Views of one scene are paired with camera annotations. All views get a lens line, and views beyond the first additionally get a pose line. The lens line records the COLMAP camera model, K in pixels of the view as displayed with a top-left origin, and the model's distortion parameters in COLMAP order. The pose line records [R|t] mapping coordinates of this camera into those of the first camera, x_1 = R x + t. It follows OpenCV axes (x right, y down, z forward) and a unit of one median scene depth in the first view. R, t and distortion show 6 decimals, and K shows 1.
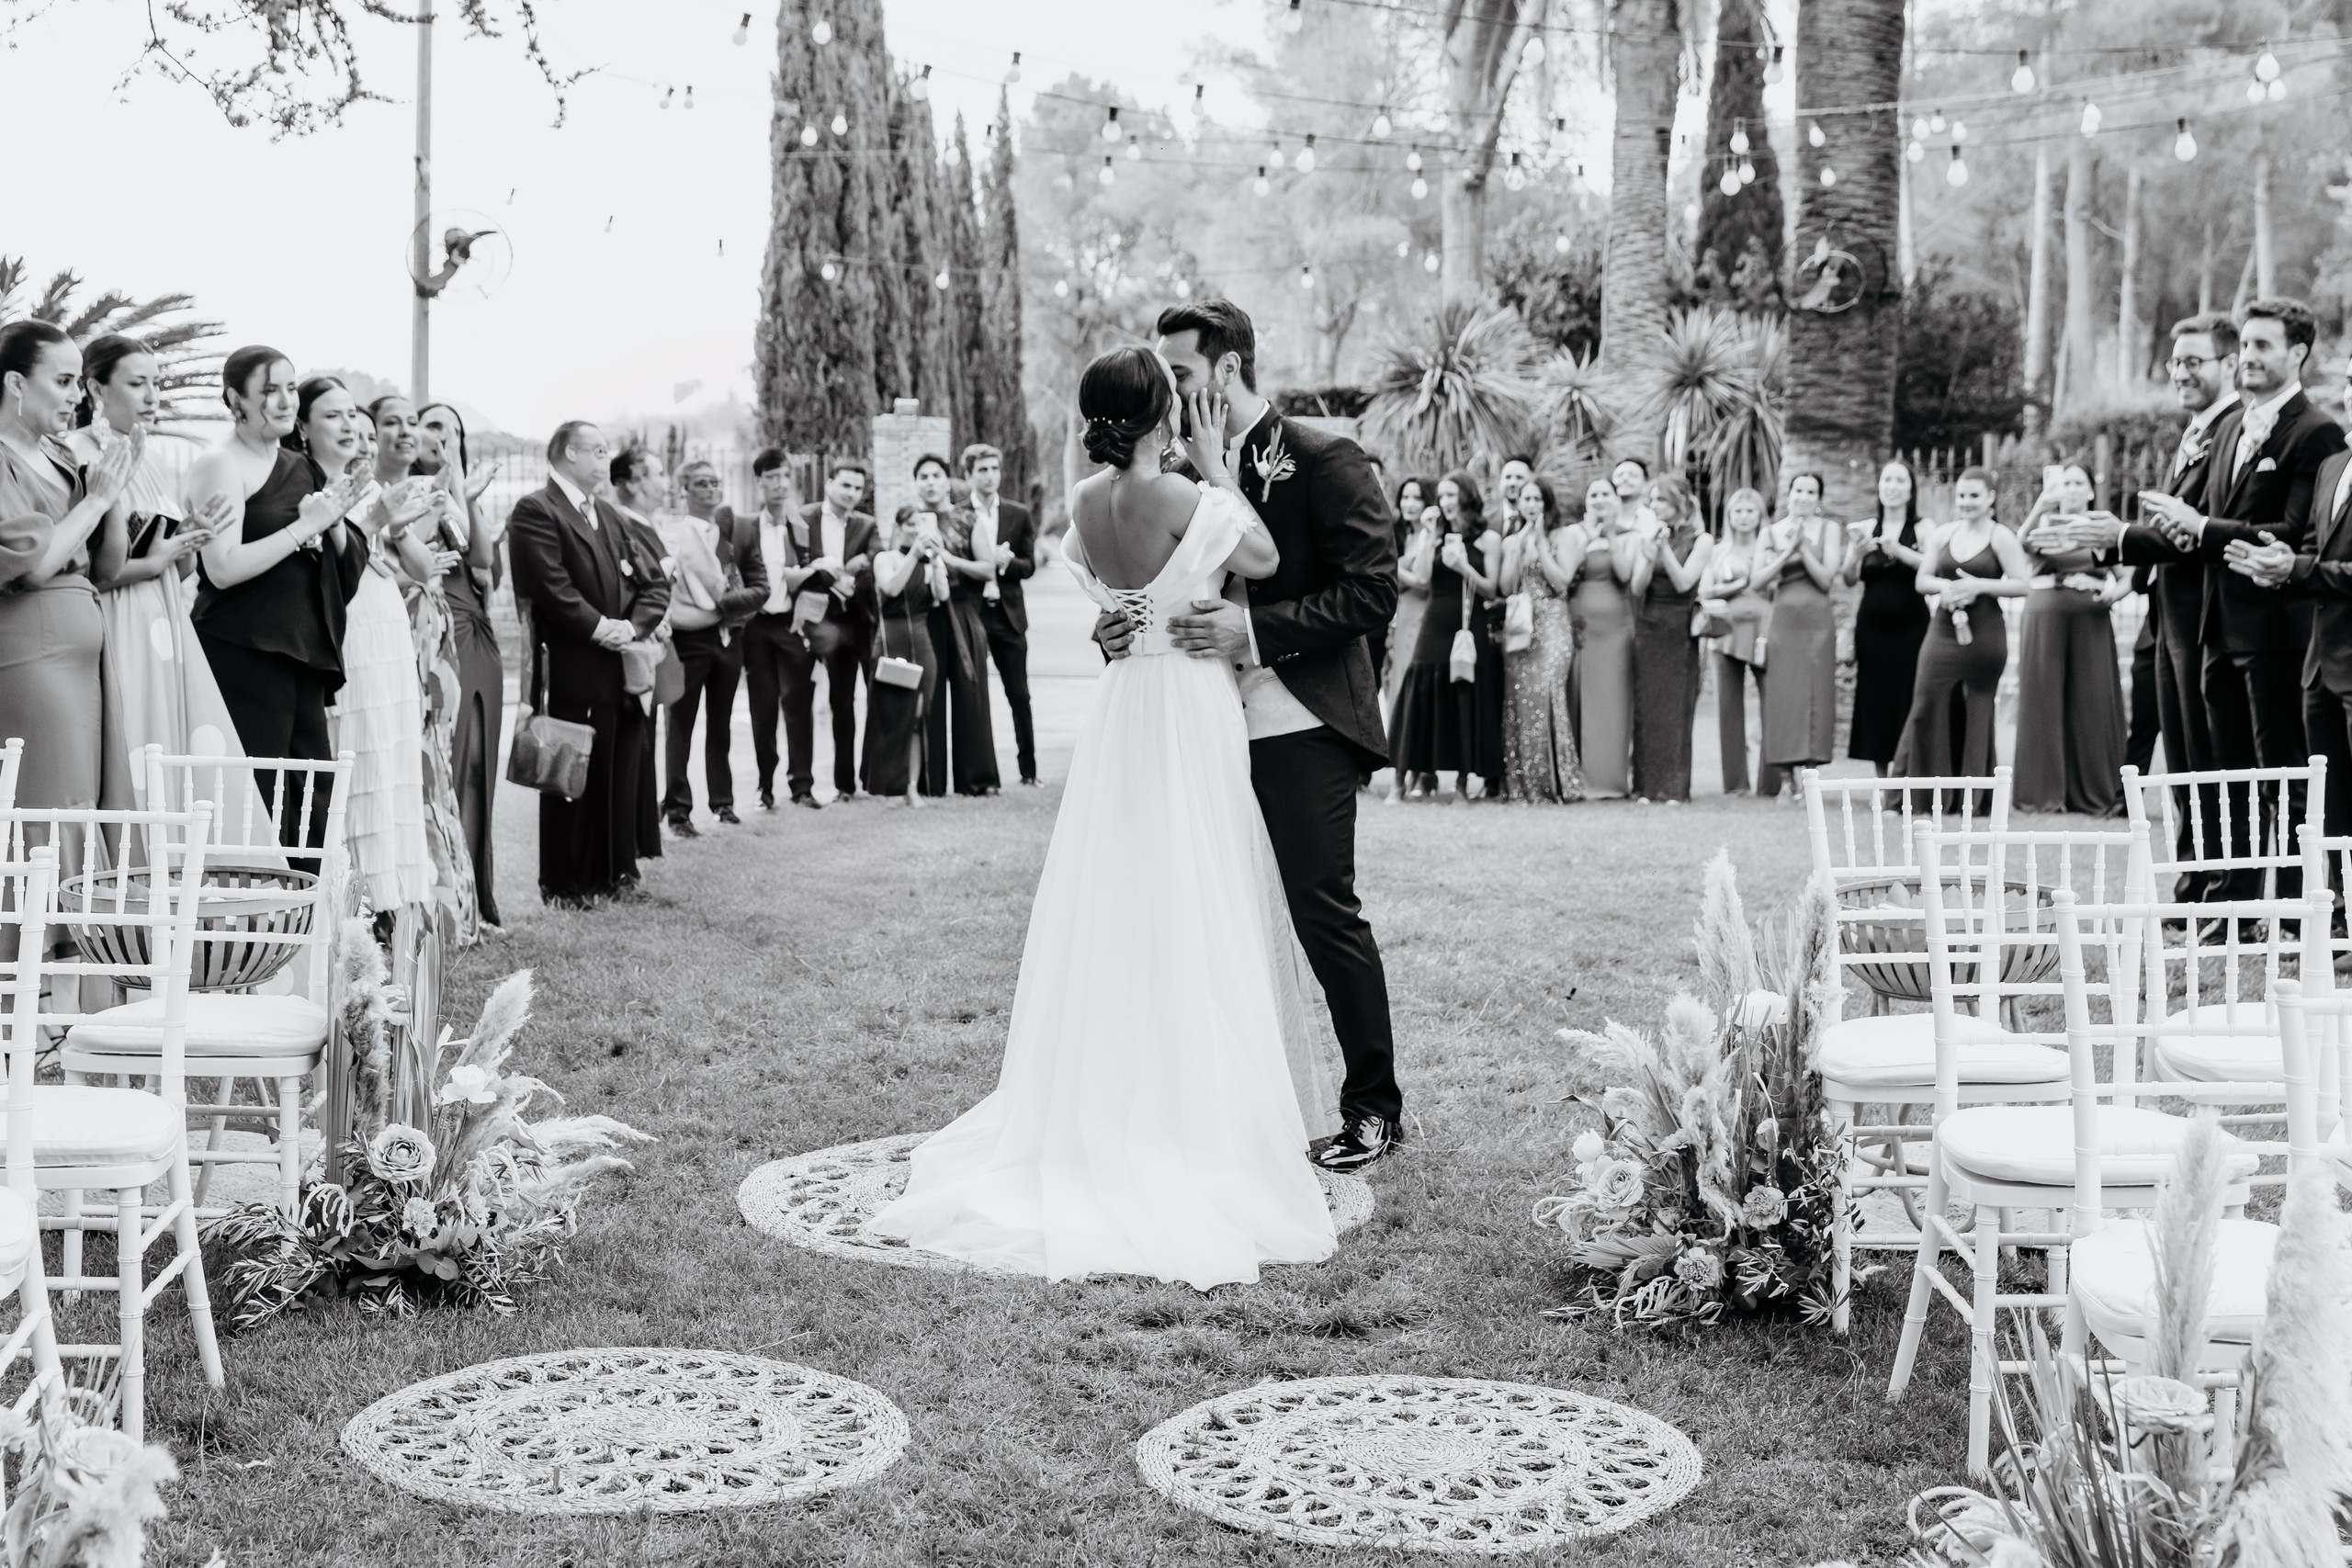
lens RADIAL K [[3314.0, 0, 1176.0], [0, 3314.0, 784.0], [0, 0, 1]] dist [0.016907, -0.009978]
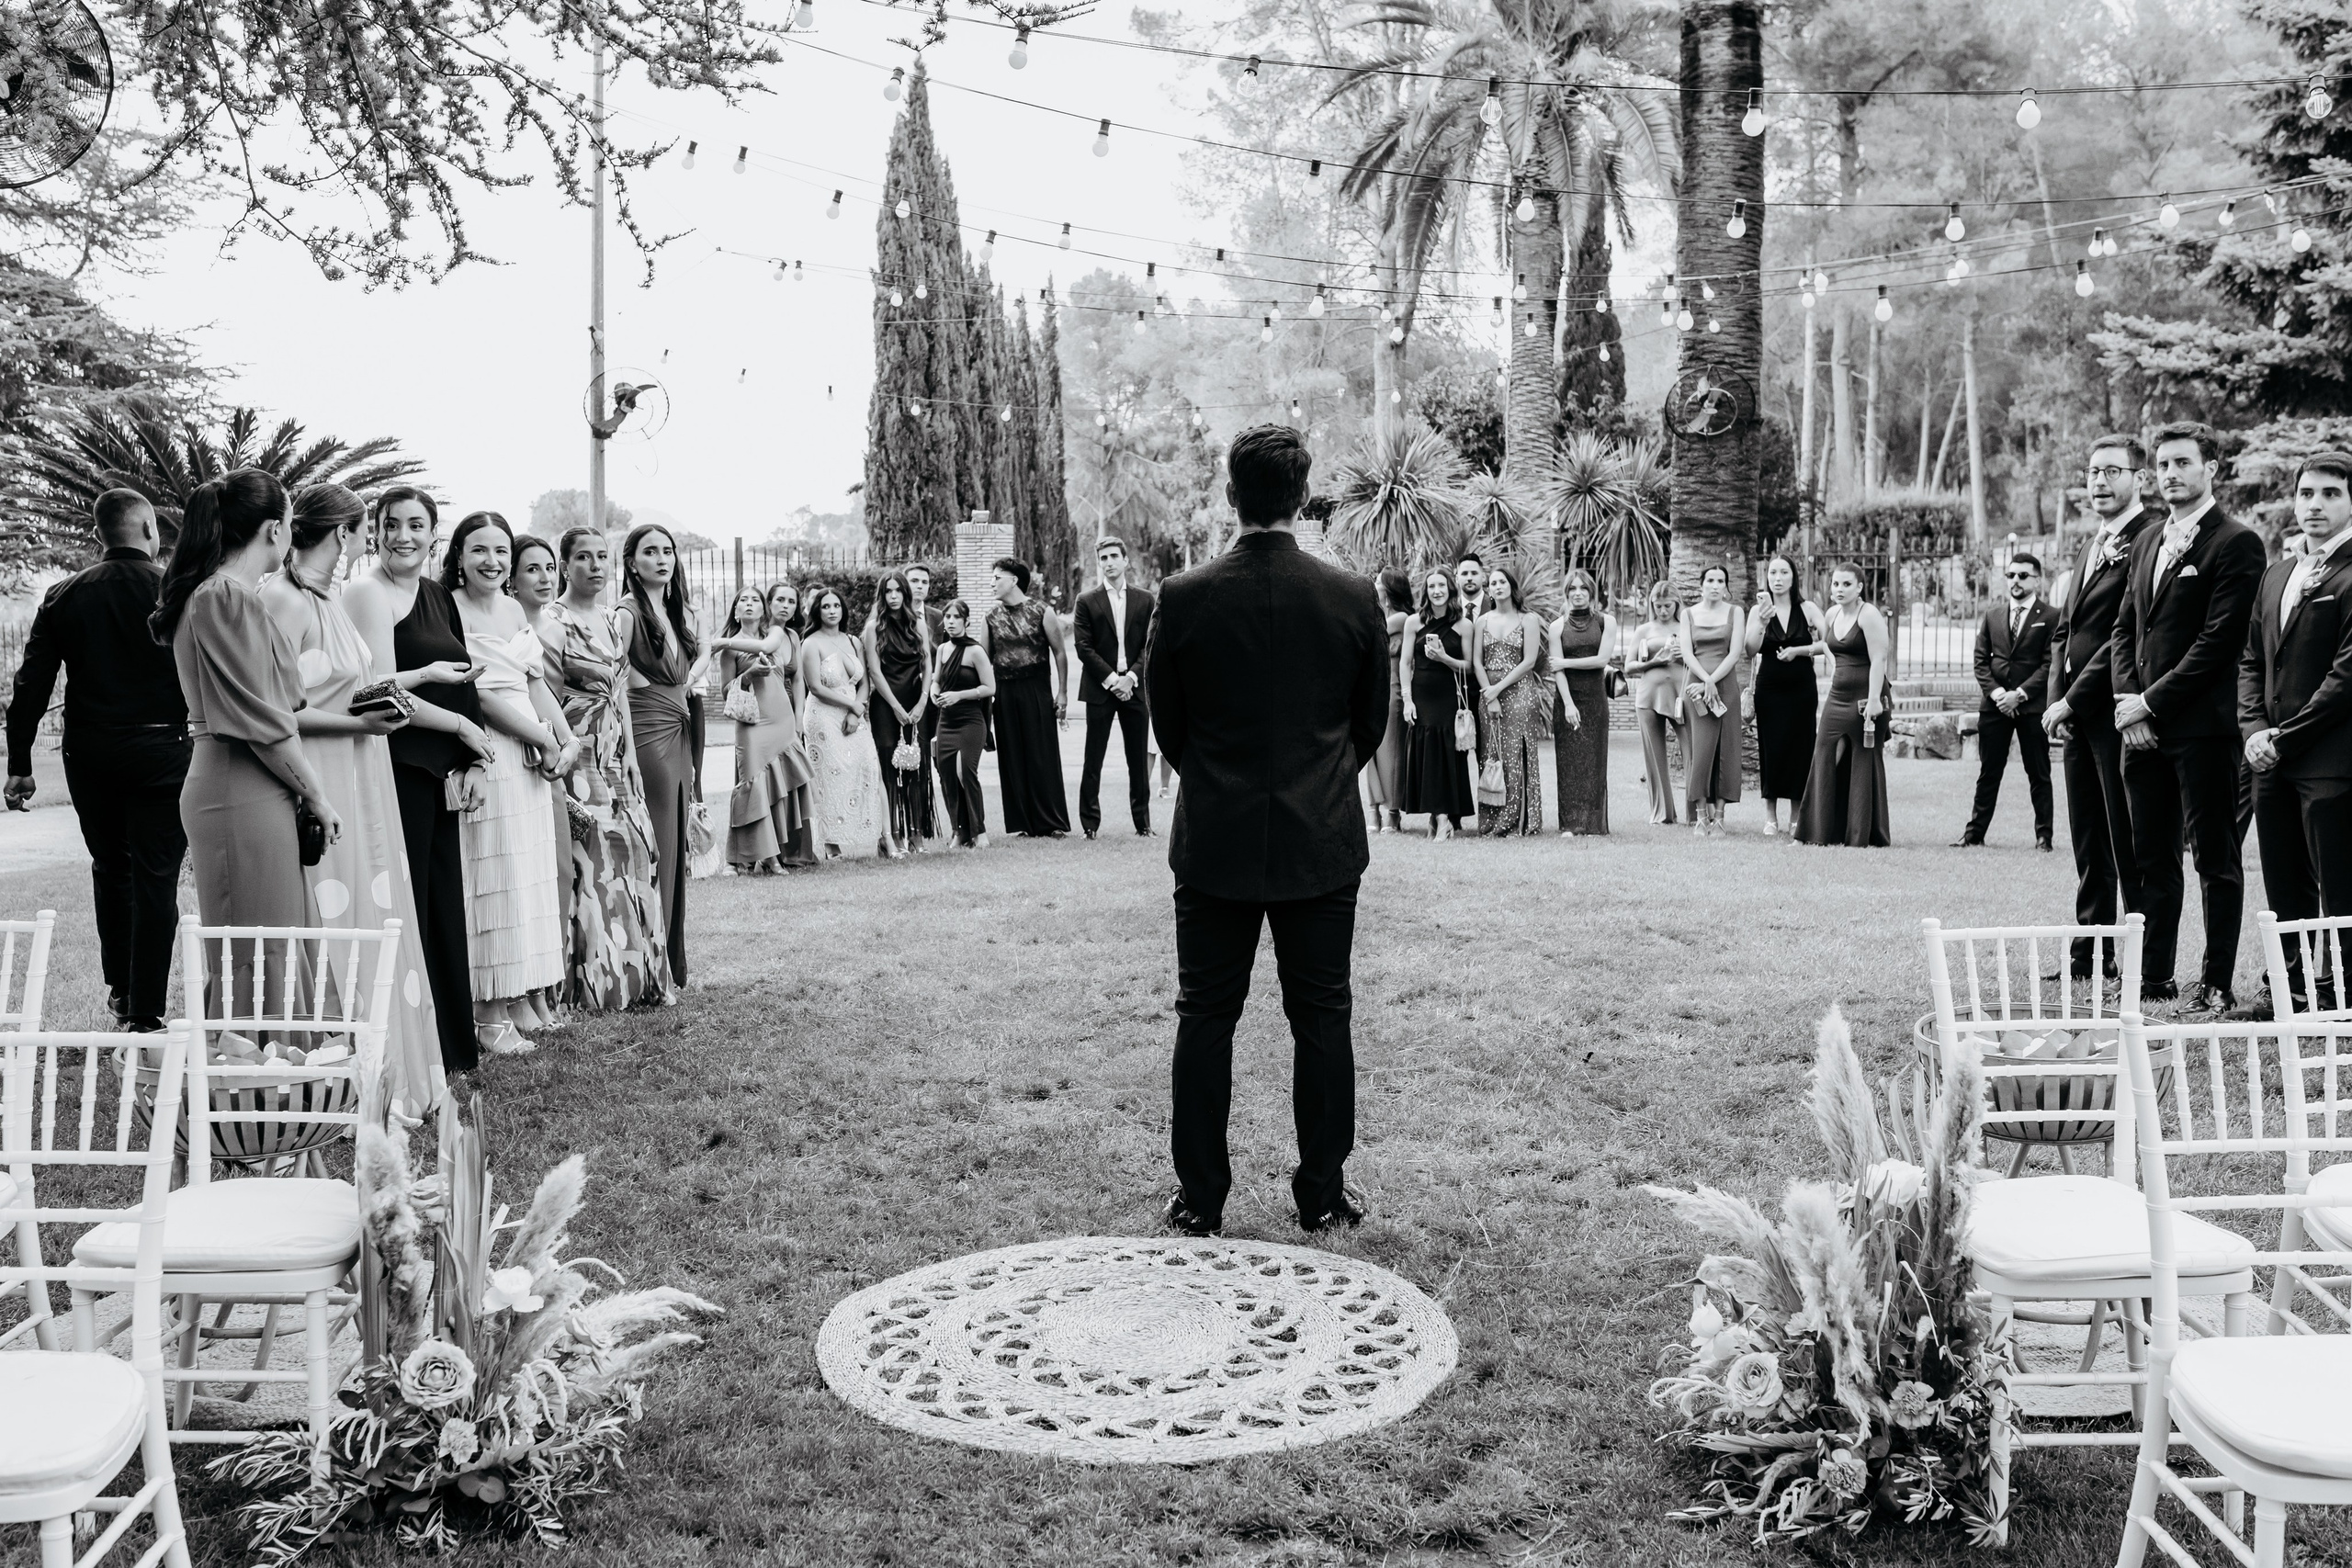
lens RADIAL K [[2467.0, 0, 1214.9], [0, 2467.0, 771.1], [0, 0, 1]] dist [-0.001709, 0.017057]
pose [[0.999823, -0.014433, 0.012081, -0.015467], [0.014533, 0.999861, -0.008189, -0.030708], [-0.011961, 0.008364, 0.999893, 0.204215]]
